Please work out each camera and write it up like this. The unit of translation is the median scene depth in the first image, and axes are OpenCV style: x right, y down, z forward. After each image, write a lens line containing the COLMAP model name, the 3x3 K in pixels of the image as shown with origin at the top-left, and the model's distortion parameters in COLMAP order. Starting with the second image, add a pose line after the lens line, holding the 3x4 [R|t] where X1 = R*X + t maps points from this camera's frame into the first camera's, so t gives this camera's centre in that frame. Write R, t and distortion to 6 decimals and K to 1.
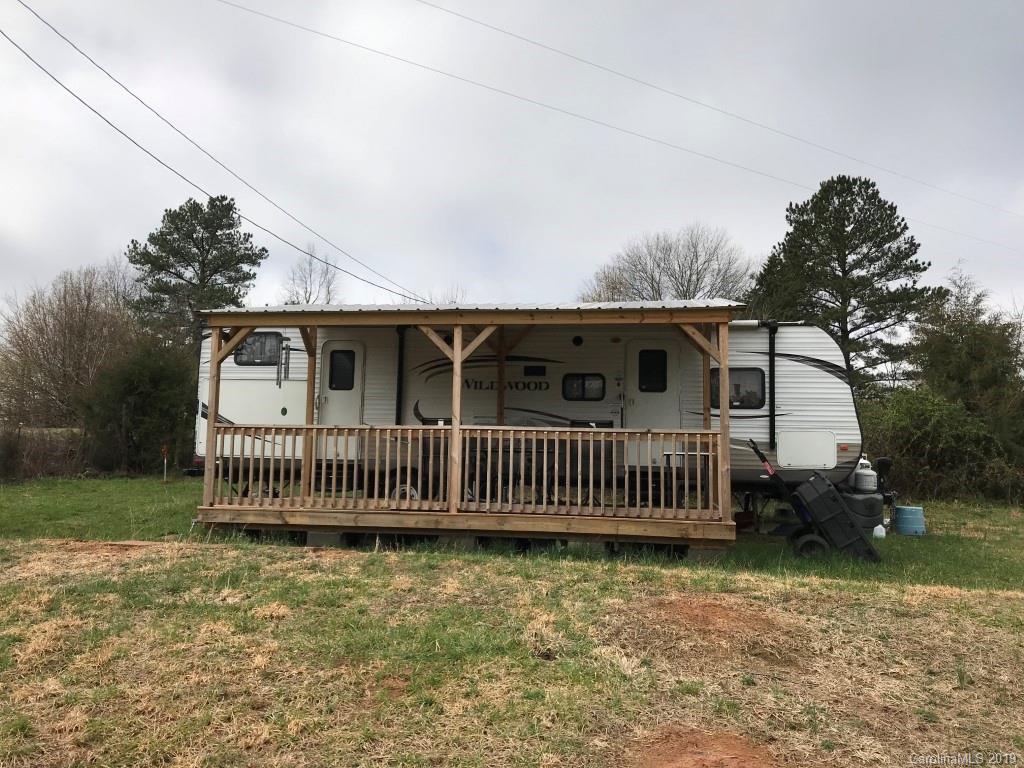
lens RADIAL K [[835.3, 0, 512.0], [0, 835.3, 384.0], [0, 0, 1]] dist [0.050117, 0.000318]
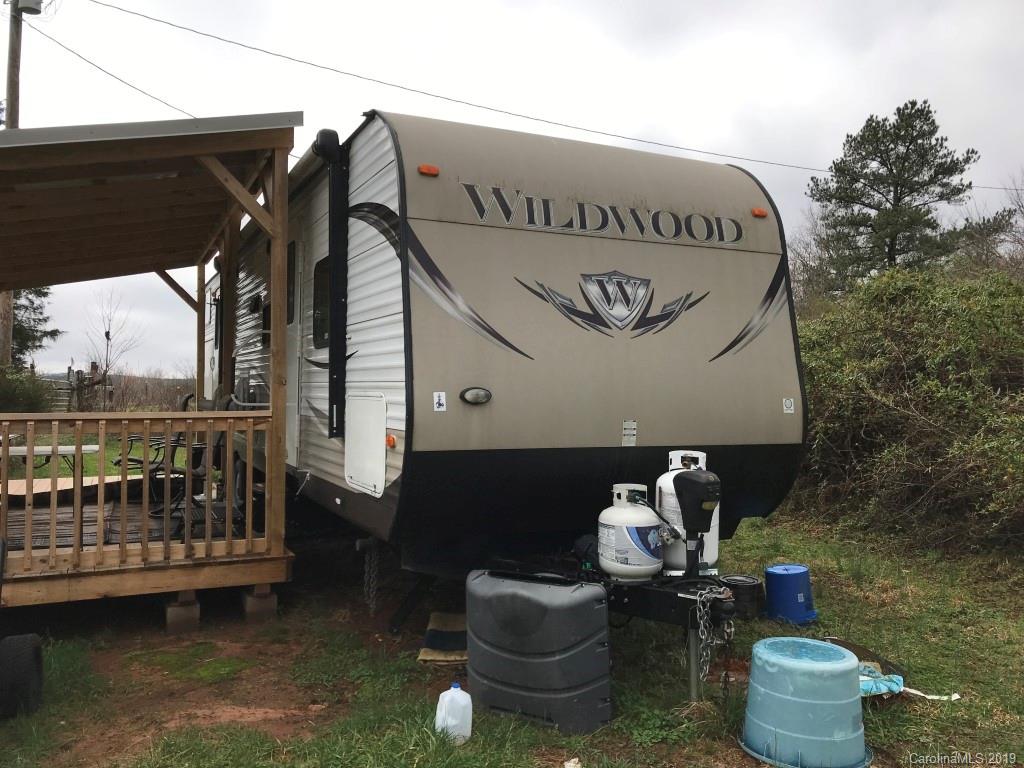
lens RADIAL K [[835.3, 0, 512.0], [0, 835.3, 384.0], [0, 0, 1]] dist [0.050117, 0.000318]
pose [[0.587789, -0.017088, -0.808834, 0.115067], [0.073554, 0.996765, 0.032394, 0.006919], [0.805664, -0.078533, 0.587144, 0.138162]]
